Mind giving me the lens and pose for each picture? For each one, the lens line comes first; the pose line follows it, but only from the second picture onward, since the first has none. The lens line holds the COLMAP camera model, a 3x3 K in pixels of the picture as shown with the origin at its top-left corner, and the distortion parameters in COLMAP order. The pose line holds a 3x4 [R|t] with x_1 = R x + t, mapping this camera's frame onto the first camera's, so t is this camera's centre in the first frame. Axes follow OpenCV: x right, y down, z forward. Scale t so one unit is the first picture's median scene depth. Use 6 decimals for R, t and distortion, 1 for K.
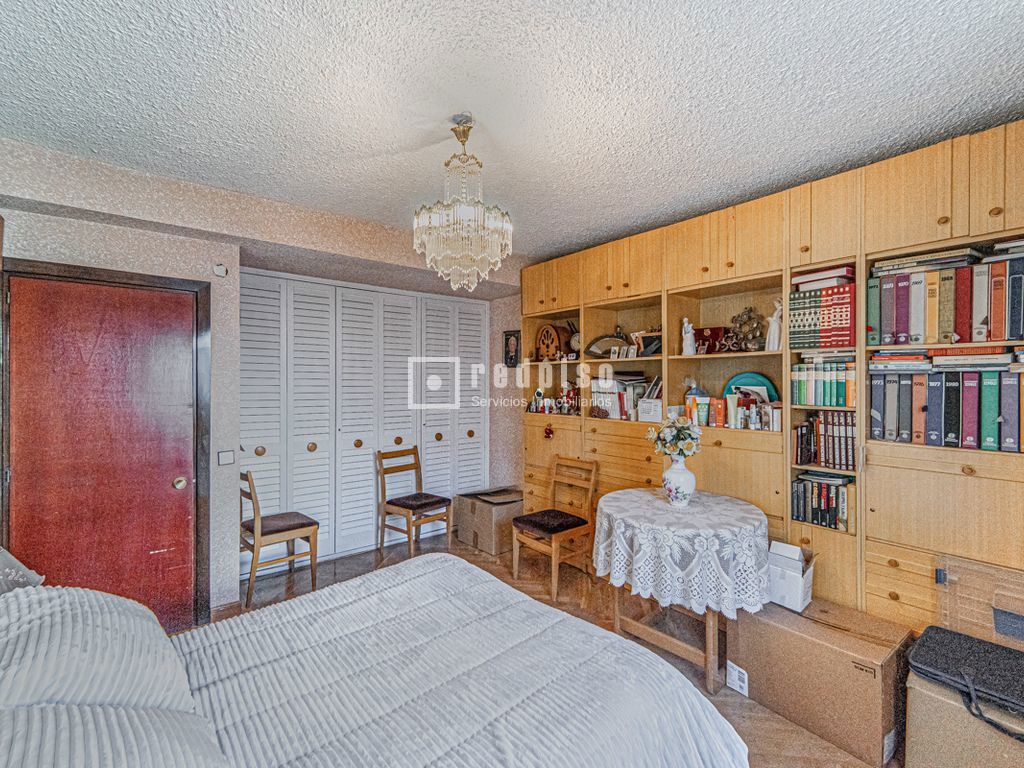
lens RADIAL K [[468.6, 0, 517.0], [0, 468.6, 388.3], [0, 0, 1]] dist [0.020603, 0.000220]
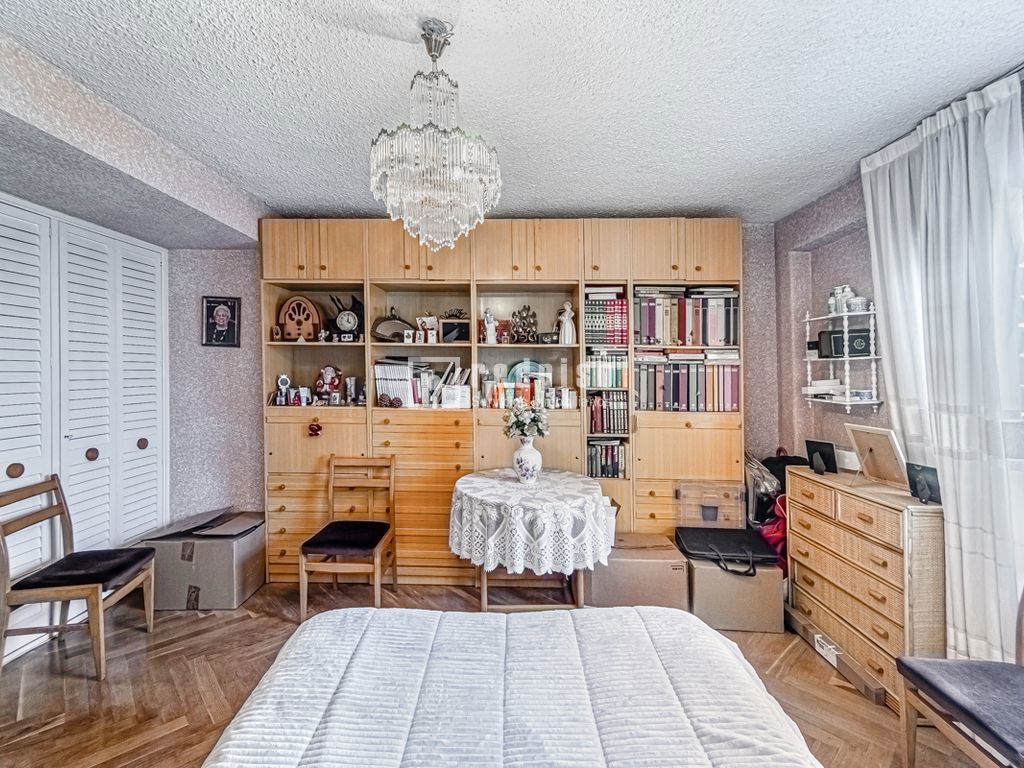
lens RADIAL K [[469.7, 0, 495.0], [0, 469.7, 366.3], [0, 0, 1]] dist [0.014046, -0.000095]
pose [[0.653474, 0.009669, 0.756887, -0.558283], [0.002333, 0.999888, -0.014788, -0.003527], [-0.756945, 0.011429, 0.653378, 0.366261]]
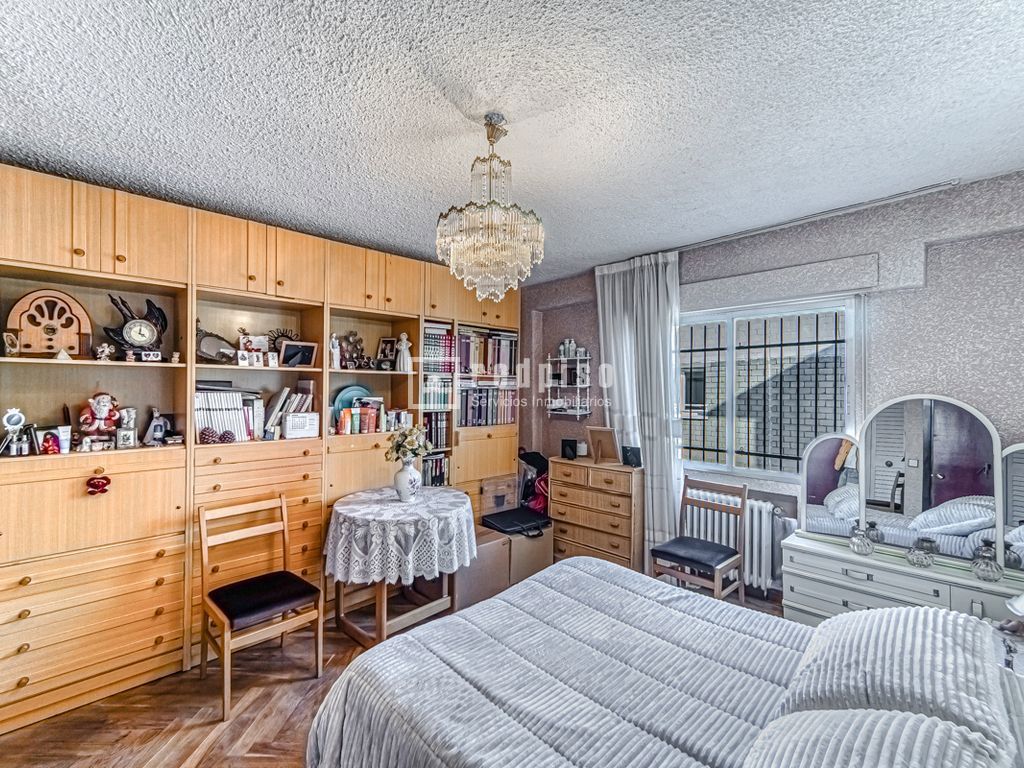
lens RADIAL K [[460.6, 0, 512.0], [0, 460.6, 384.0], [0, 0, 1]] dist [0.015495, -0.000137]
pose [[-0.087335, 0.008299, 0.996144, -0.882900], [0.007737, 0.999941, -0.007653, -0.032581], [-0.996149, 0.007039, -0.087394, 0.880973]]
